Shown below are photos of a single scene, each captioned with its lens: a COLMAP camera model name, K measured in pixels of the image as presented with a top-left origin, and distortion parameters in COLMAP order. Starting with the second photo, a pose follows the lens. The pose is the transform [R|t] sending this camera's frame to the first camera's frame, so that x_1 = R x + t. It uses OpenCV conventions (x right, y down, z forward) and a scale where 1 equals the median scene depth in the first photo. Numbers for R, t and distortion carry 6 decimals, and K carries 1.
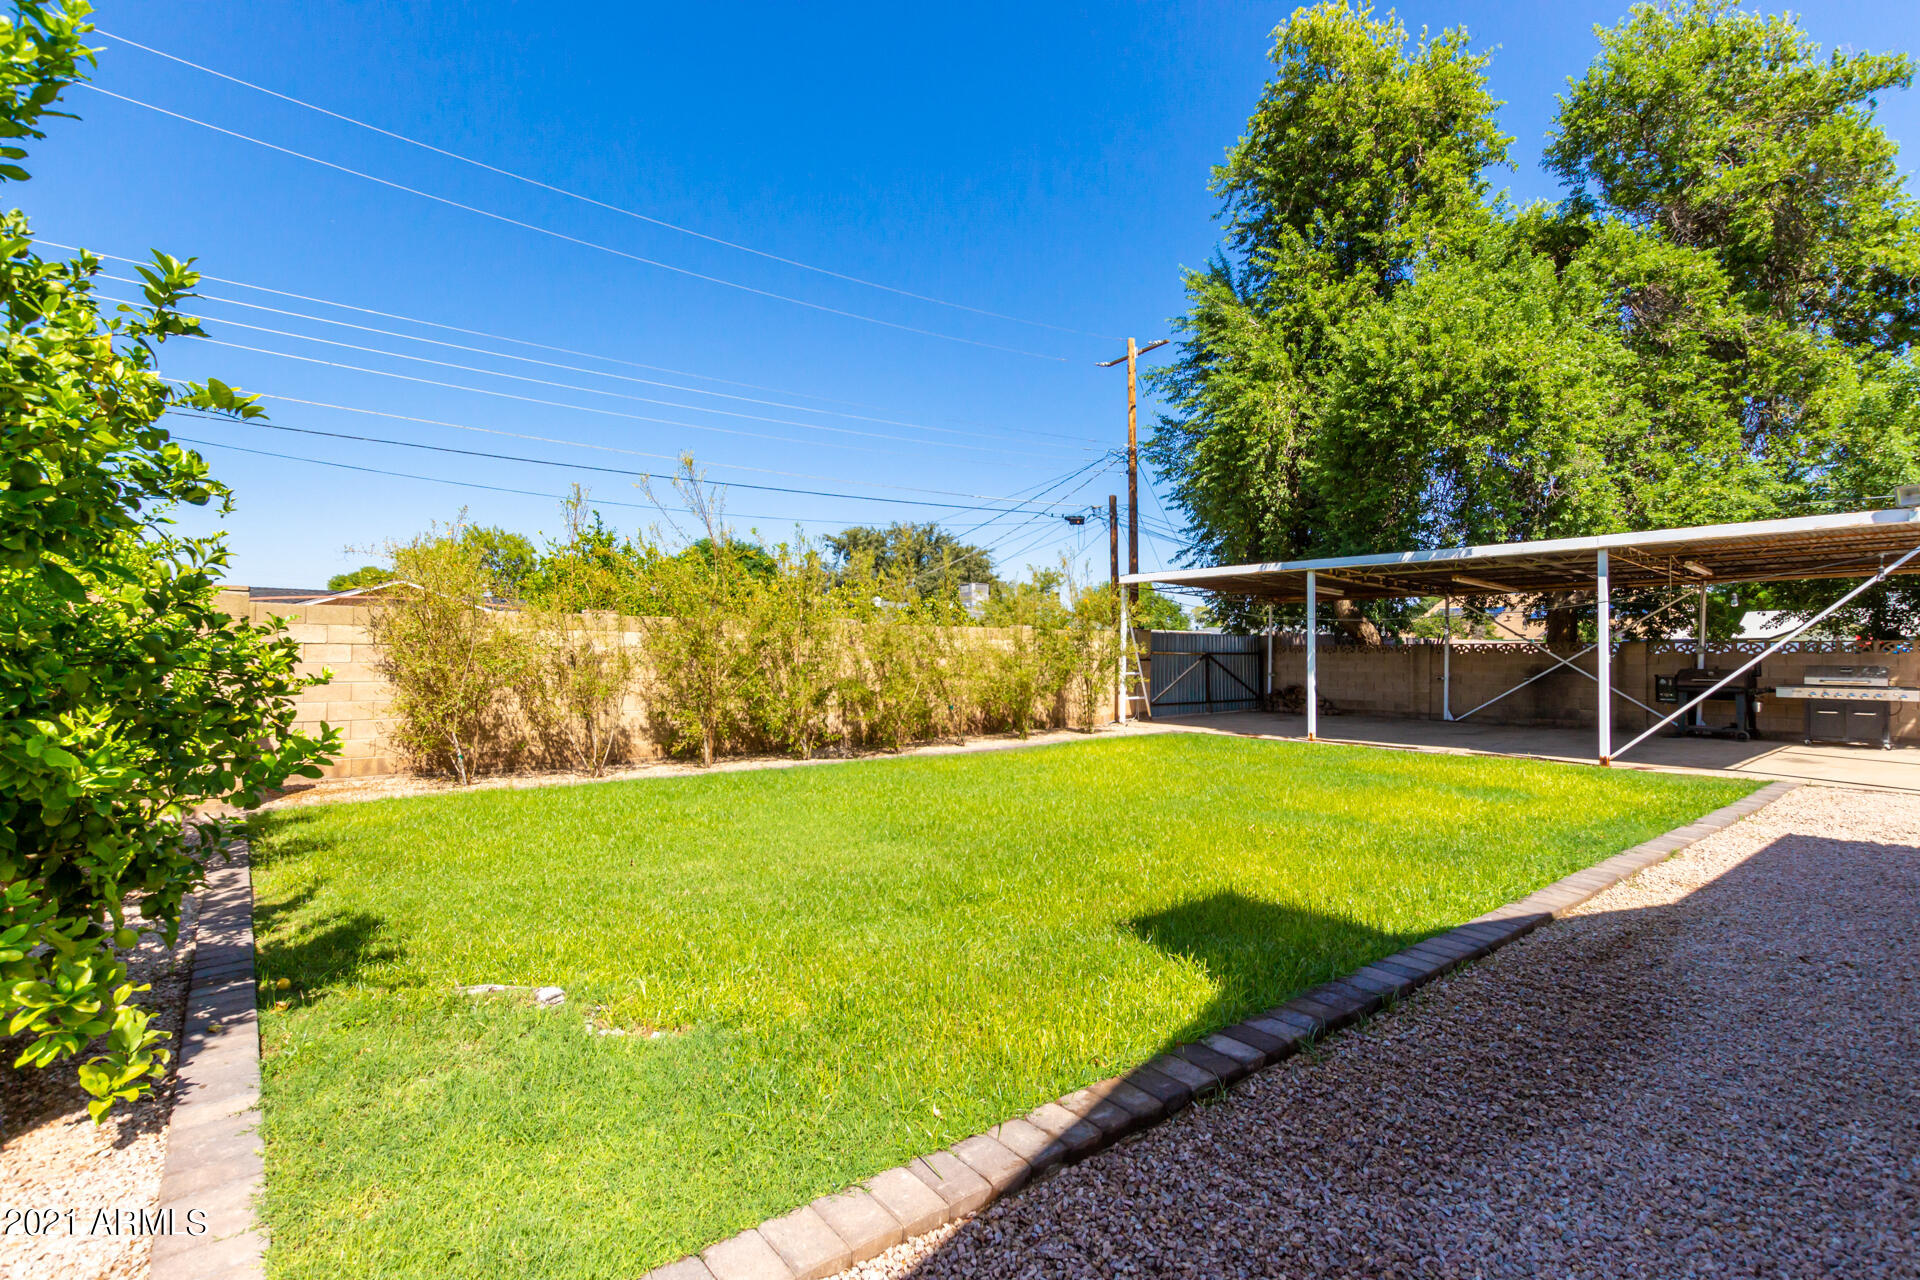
lens RADIAL K [[878.5, 0, 963.6], [0, 878.5, 646.3], [0, 0, 1]] dist [0.003533, 0.000821]
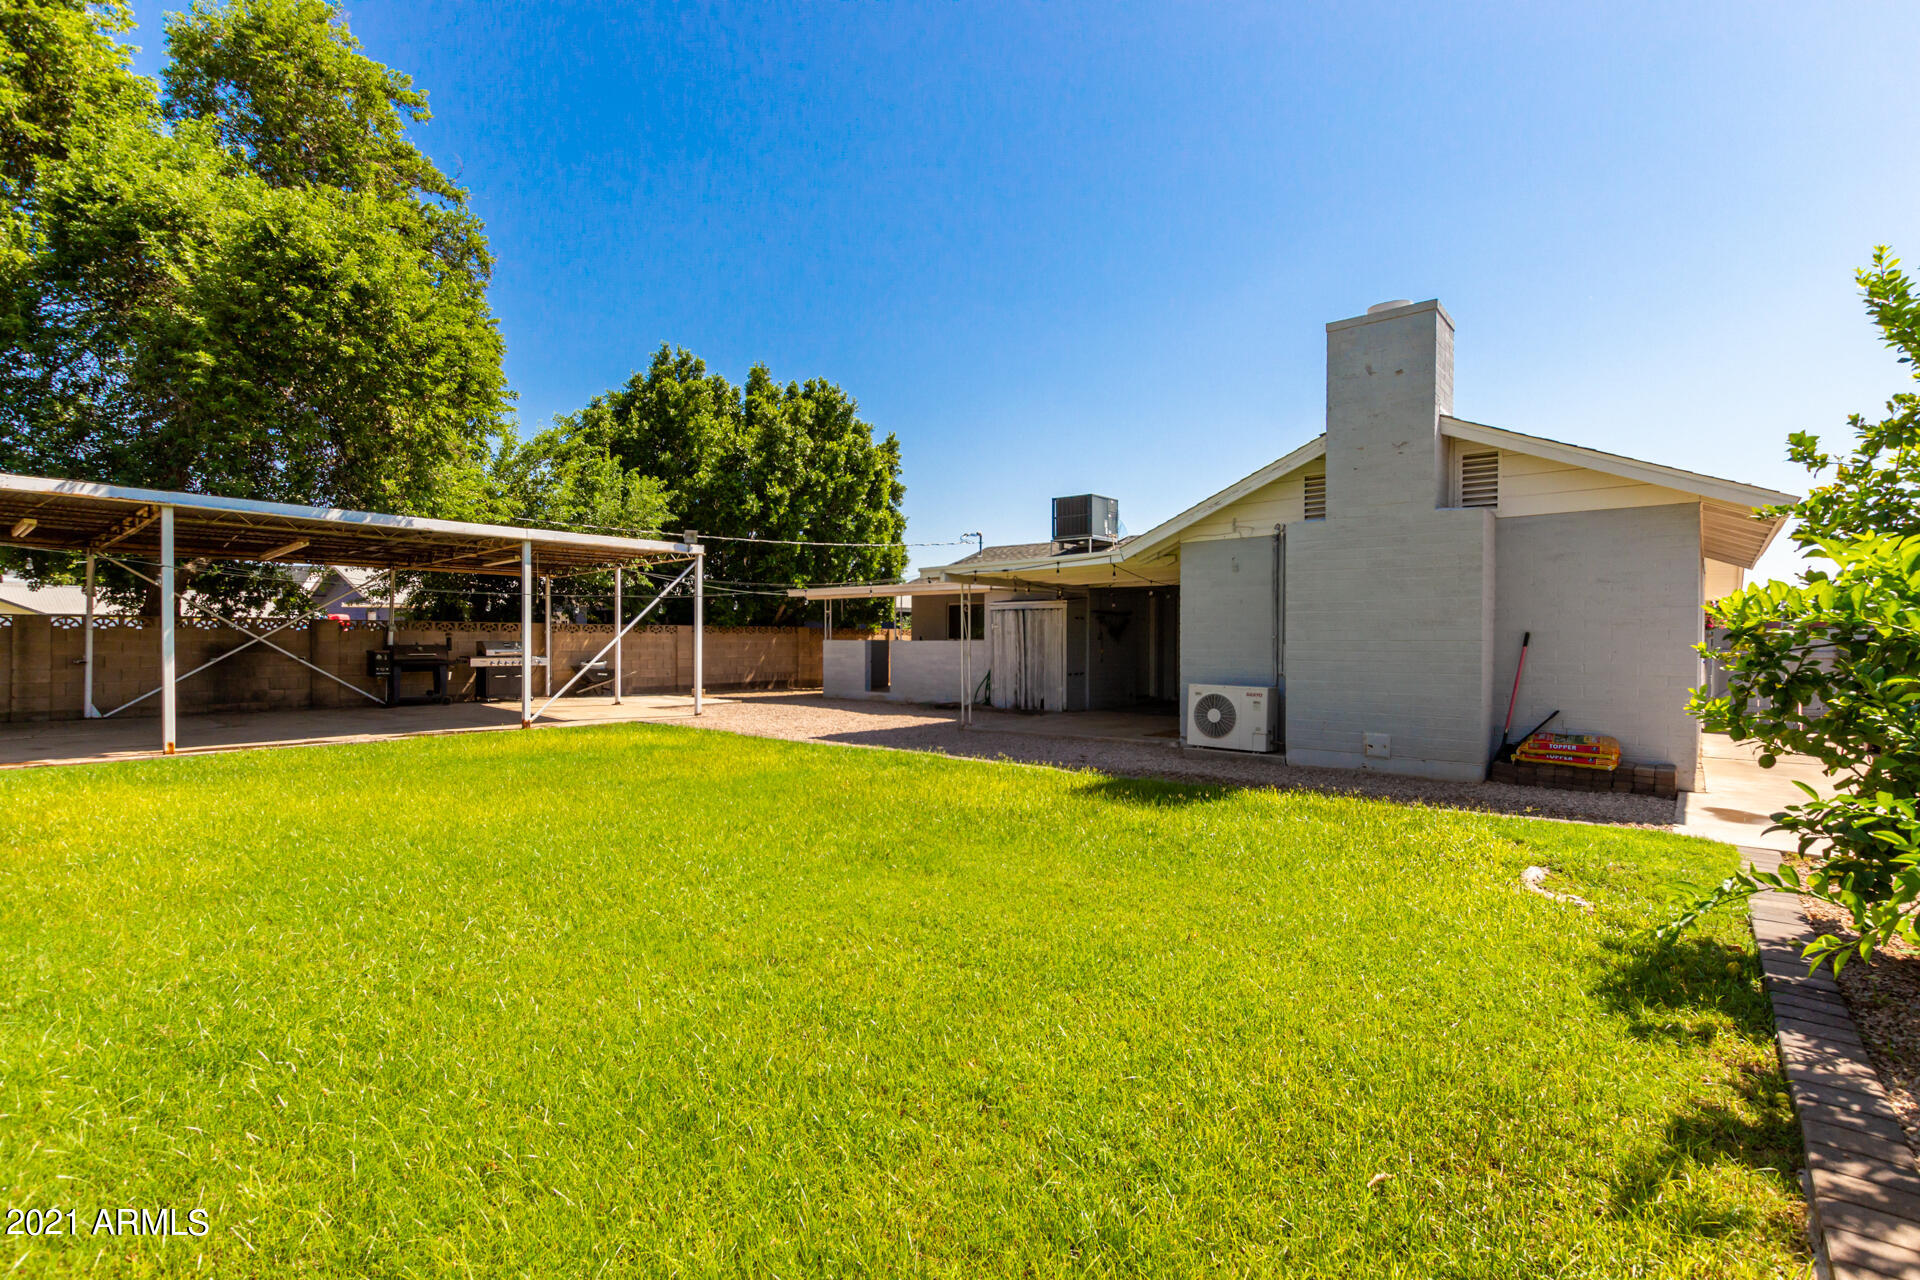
lens RADIAL K [[878.5, 0, 959.6], [0, 878.5, 642.3], [0, 0, 1]] dist [0.003533, 0.000821]
pose [[-0.194596, -0.006770, 0.980860, -0.442037], [-0.015894, 0.999867, 0.003748, 0.008163], [-0.980755, -0.014861, -0.194678, 0.577105]]
